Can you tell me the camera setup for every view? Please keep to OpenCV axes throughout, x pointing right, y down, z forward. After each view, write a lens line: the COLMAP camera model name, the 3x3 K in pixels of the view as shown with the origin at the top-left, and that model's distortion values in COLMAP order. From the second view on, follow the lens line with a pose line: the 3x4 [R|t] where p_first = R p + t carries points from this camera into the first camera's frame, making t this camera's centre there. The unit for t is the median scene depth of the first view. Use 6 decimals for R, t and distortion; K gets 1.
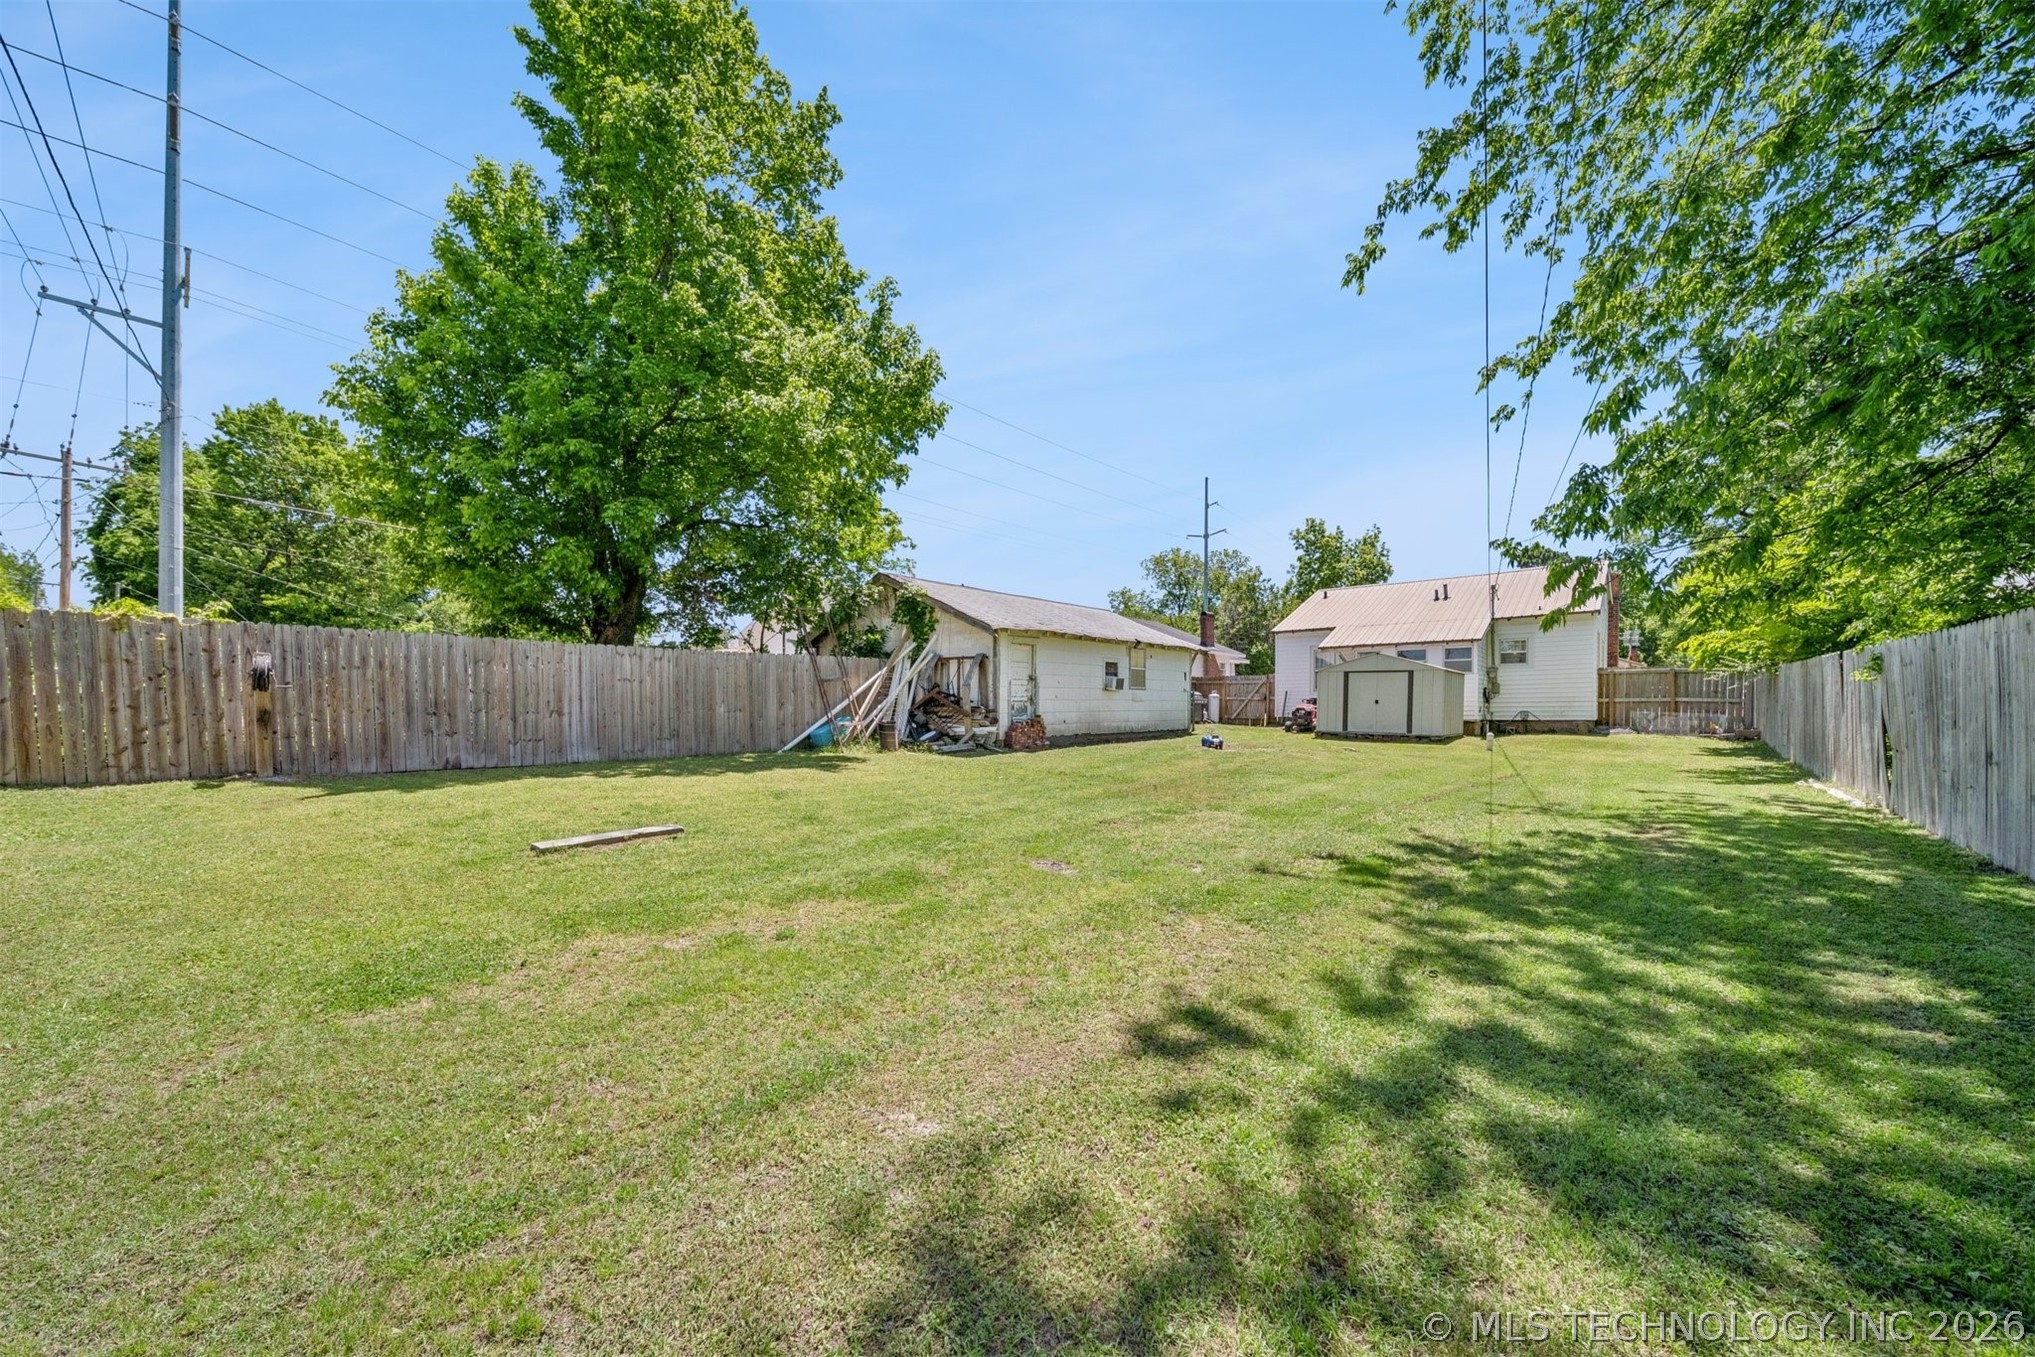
lens RADIAL K [[720.0, 0, 1024.4], [0, 720.0, 686.4], [0, 0, 1]] dist [-0.000267, -0.000297]
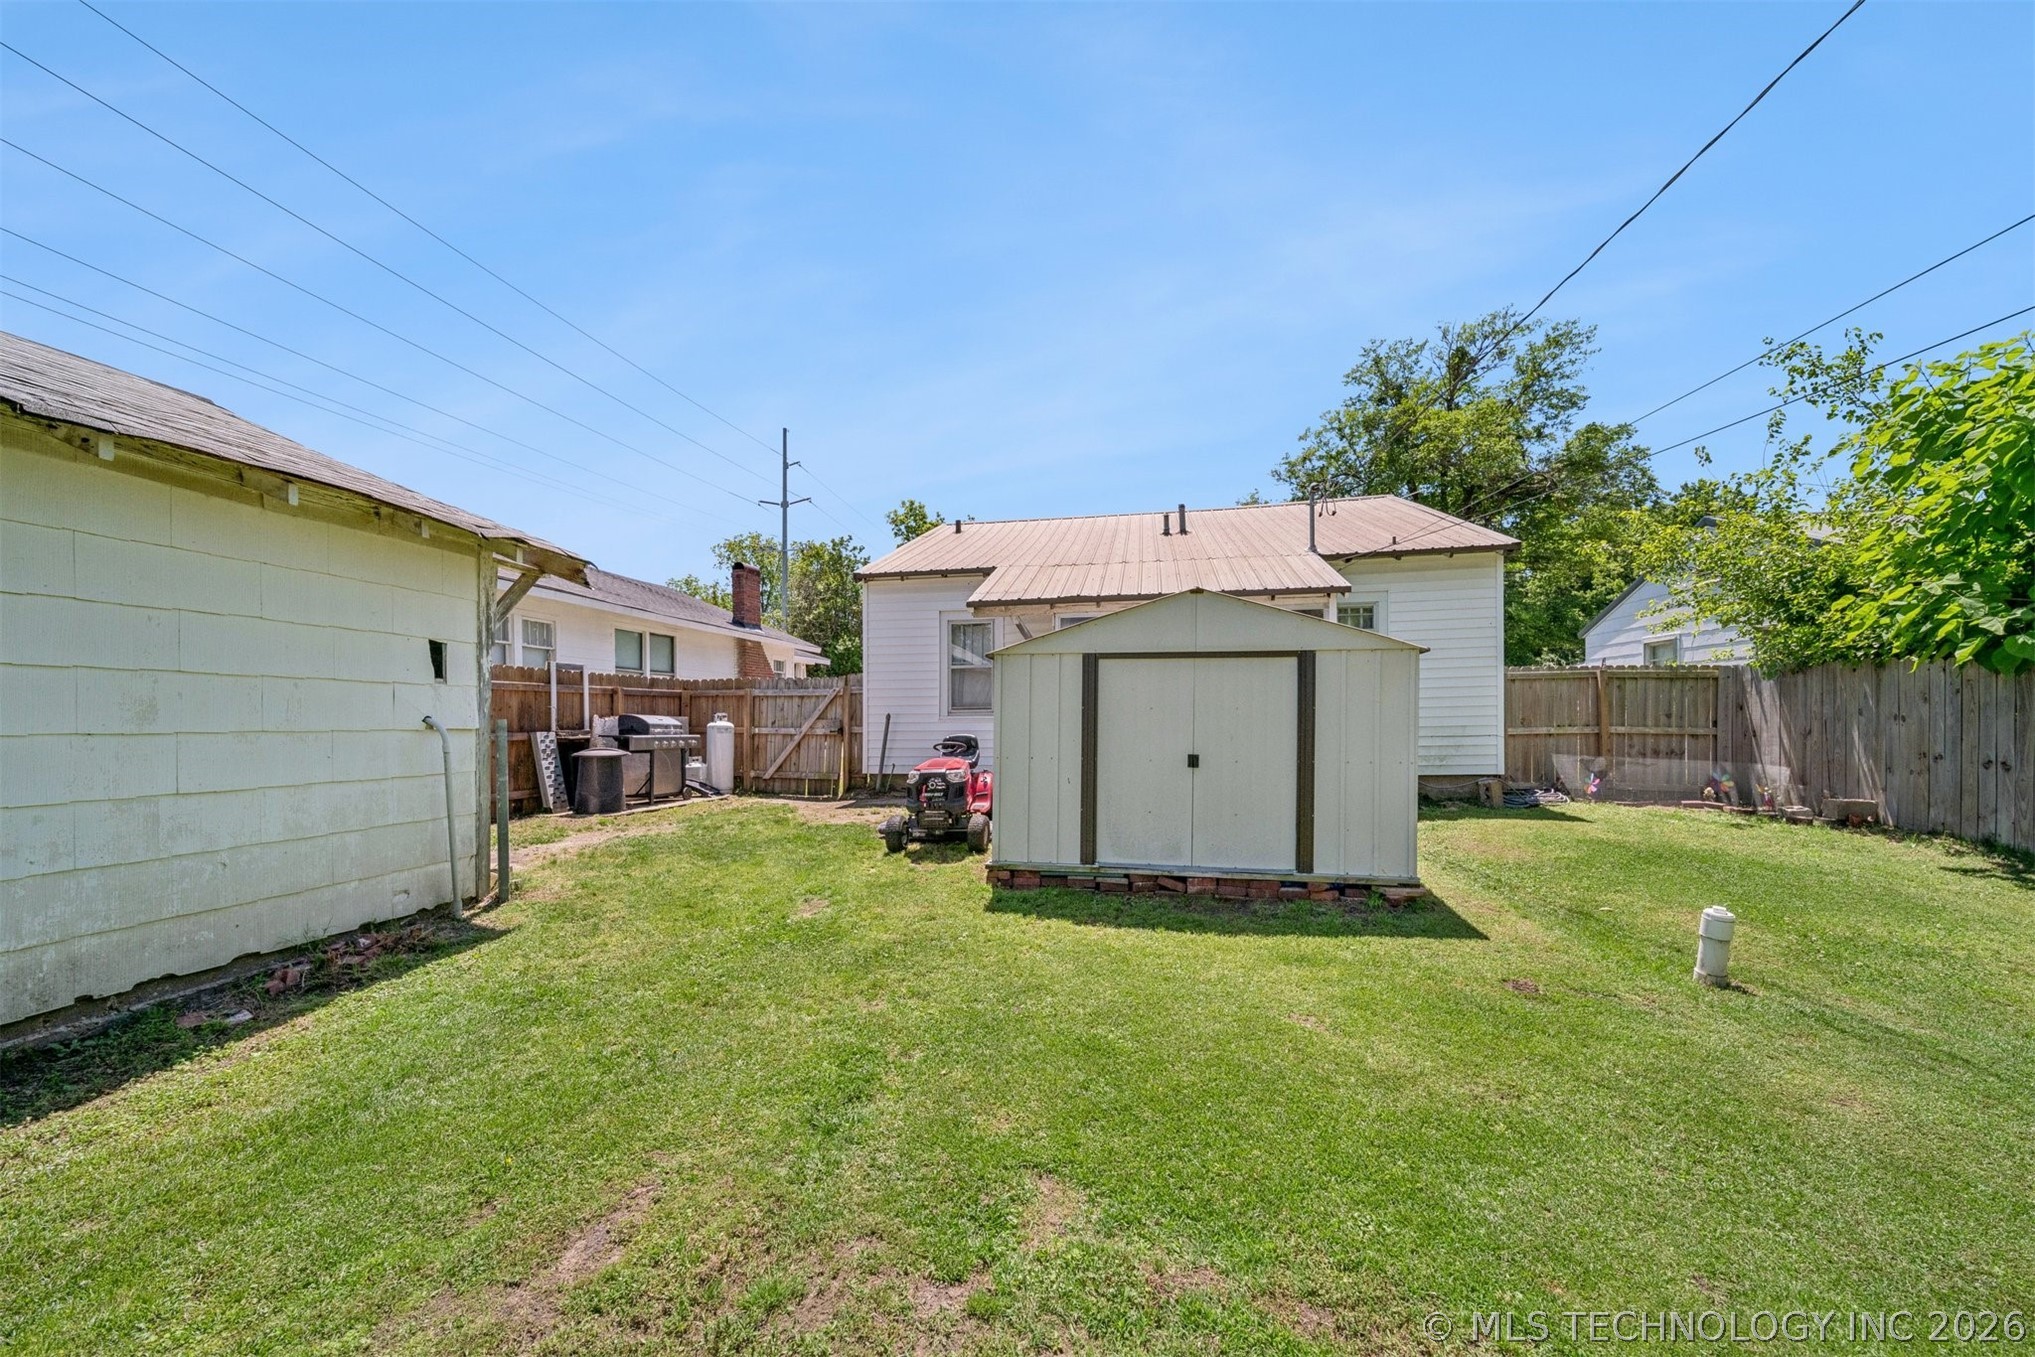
lens RADIAL K [[720.0, 0, 1024.4], [0, 720.0, 686.4], [0, 0, 1]] dist [-0.000267, -0.000297]
pose [[0.857176, 0.003033, 0.515014, 0.206465], [0.005875, 0.999860, -0.015666, -0.002427], [-0.514989, 0.016454, 0.857039, 0.574149]]
